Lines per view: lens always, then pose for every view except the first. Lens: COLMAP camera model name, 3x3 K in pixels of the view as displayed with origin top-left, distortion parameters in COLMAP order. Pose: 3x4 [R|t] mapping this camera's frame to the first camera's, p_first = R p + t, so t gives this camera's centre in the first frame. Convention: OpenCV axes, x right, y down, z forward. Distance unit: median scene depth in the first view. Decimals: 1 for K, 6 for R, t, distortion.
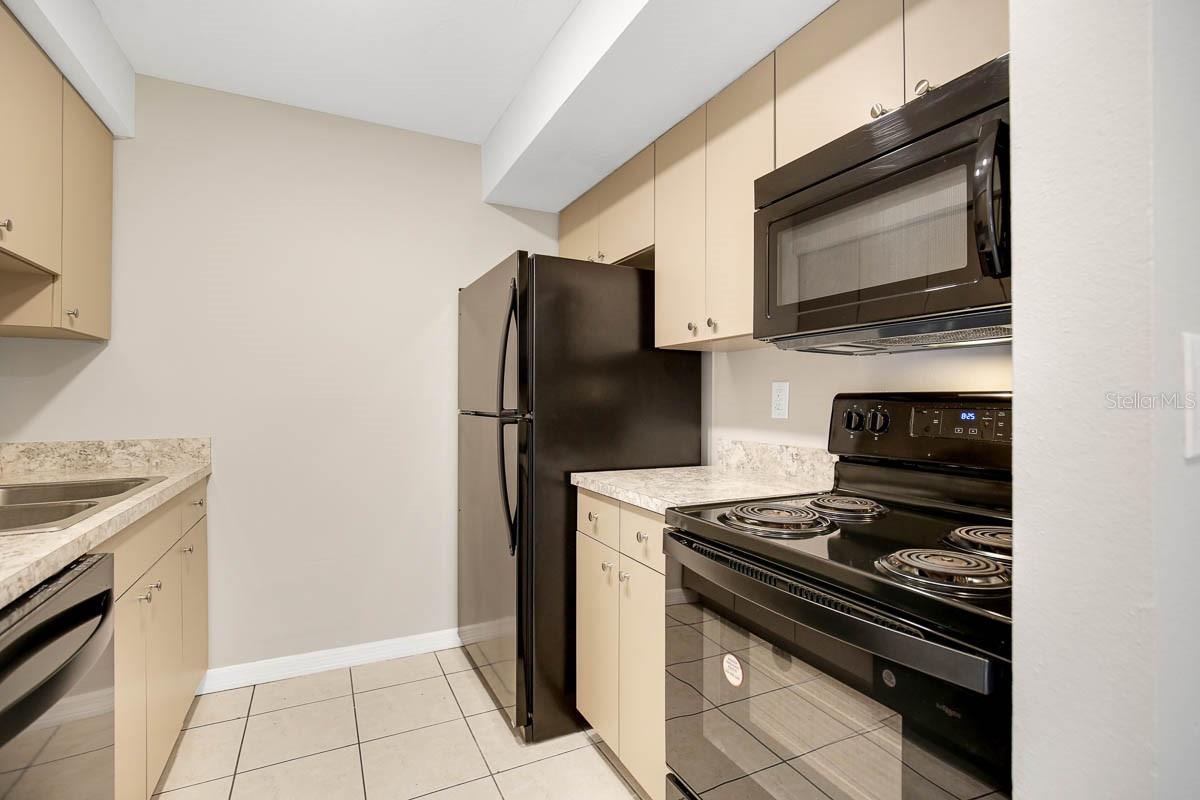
lens RADIAL K [[576.4, 0, 600.0], [0, 576.4, 400.0], [0, 0, 1]] dist [0.000766, 0.001029]
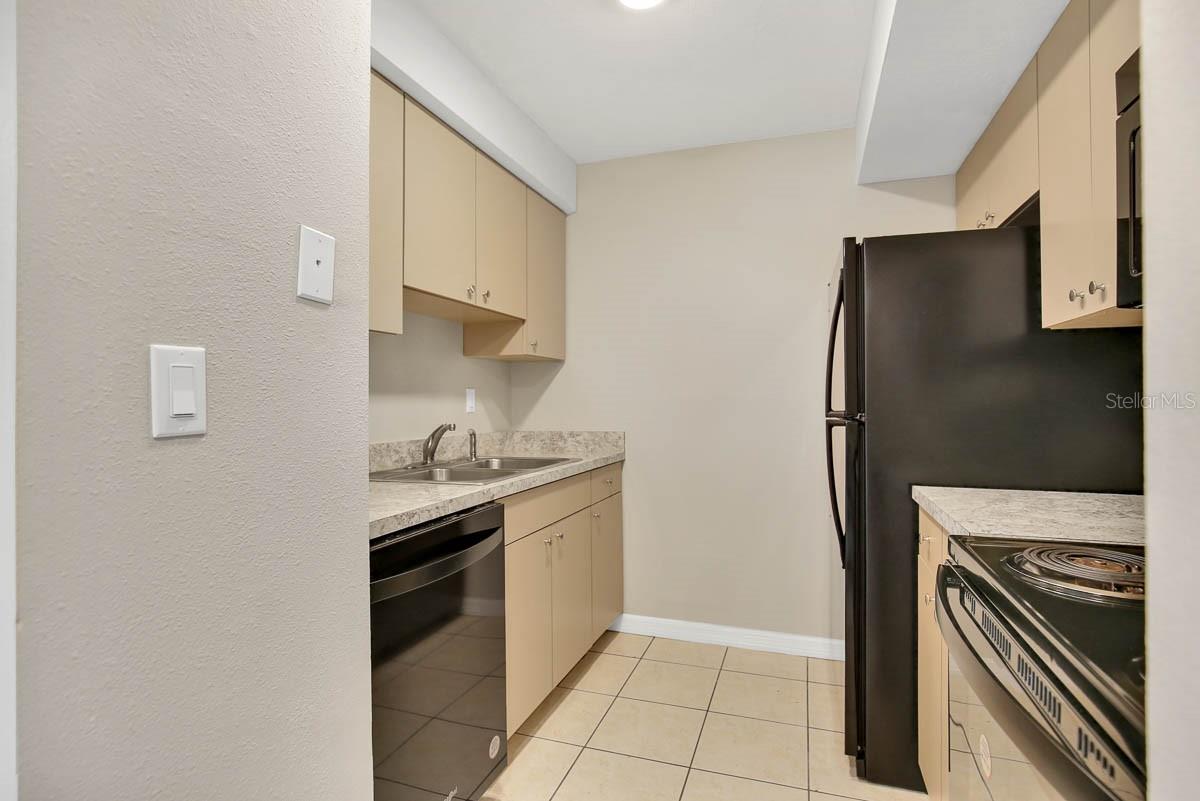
lens RADIAL K [[607.5, 0, 600.0], [0, 607.5, 400.5], [0, 0, 1]] dist [-0.000650, 0.000140]
pose [[0.688469, -0.006507, -0.725237, 0.283184], [0.007971, 0.999967, -0.001405, -0.001963], [0.725222, -0.004814, 0.688498, 0.044837]]
